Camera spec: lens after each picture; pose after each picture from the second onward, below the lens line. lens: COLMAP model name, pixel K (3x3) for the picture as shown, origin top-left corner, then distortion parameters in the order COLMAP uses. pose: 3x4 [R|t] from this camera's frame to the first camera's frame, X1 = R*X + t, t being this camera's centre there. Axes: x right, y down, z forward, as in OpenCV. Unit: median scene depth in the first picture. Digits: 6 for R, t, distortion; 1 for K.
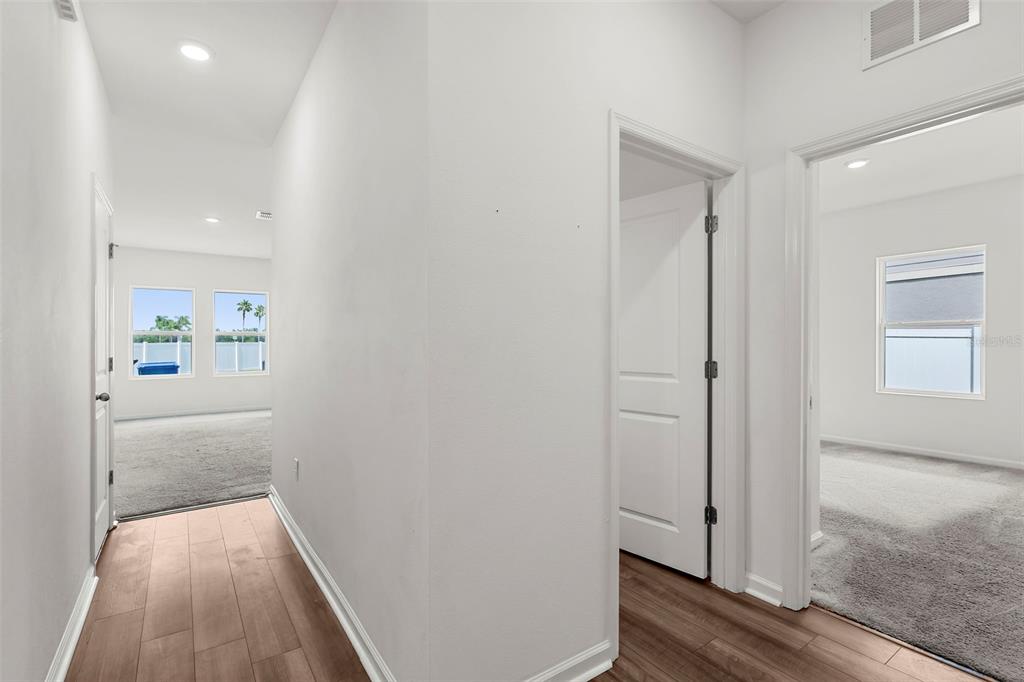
lens RADIAL K [[476.4, 0, 510.6], [0, 476.4, 344.0], [0, 0, 1]] dist [-0.002245, -0.001577]
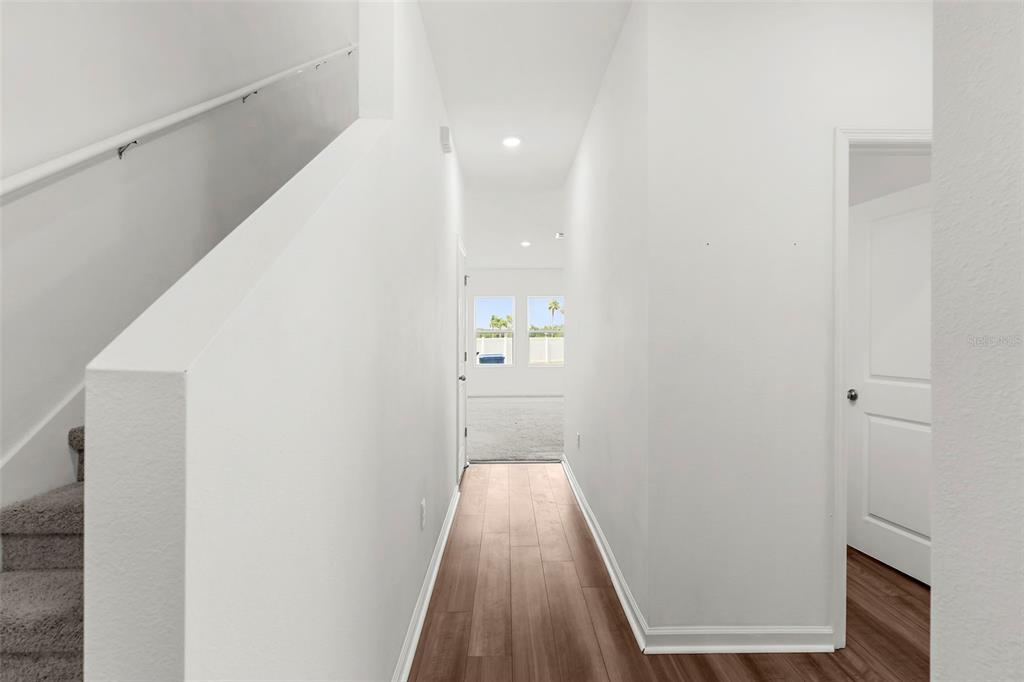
lens RADIAL K [[476.4, 0, 510.4], [0, 476.4, 338.4], [0, 0, 1]] dist [-0.002245, -0.001577]
pose [[0.826212, -0.000987, -0.563358, 0.147747], [0.000384, 0.999999, -0.001188, -0.015325], [0.563359, 0.000765, 0.826212, -0.197676]]
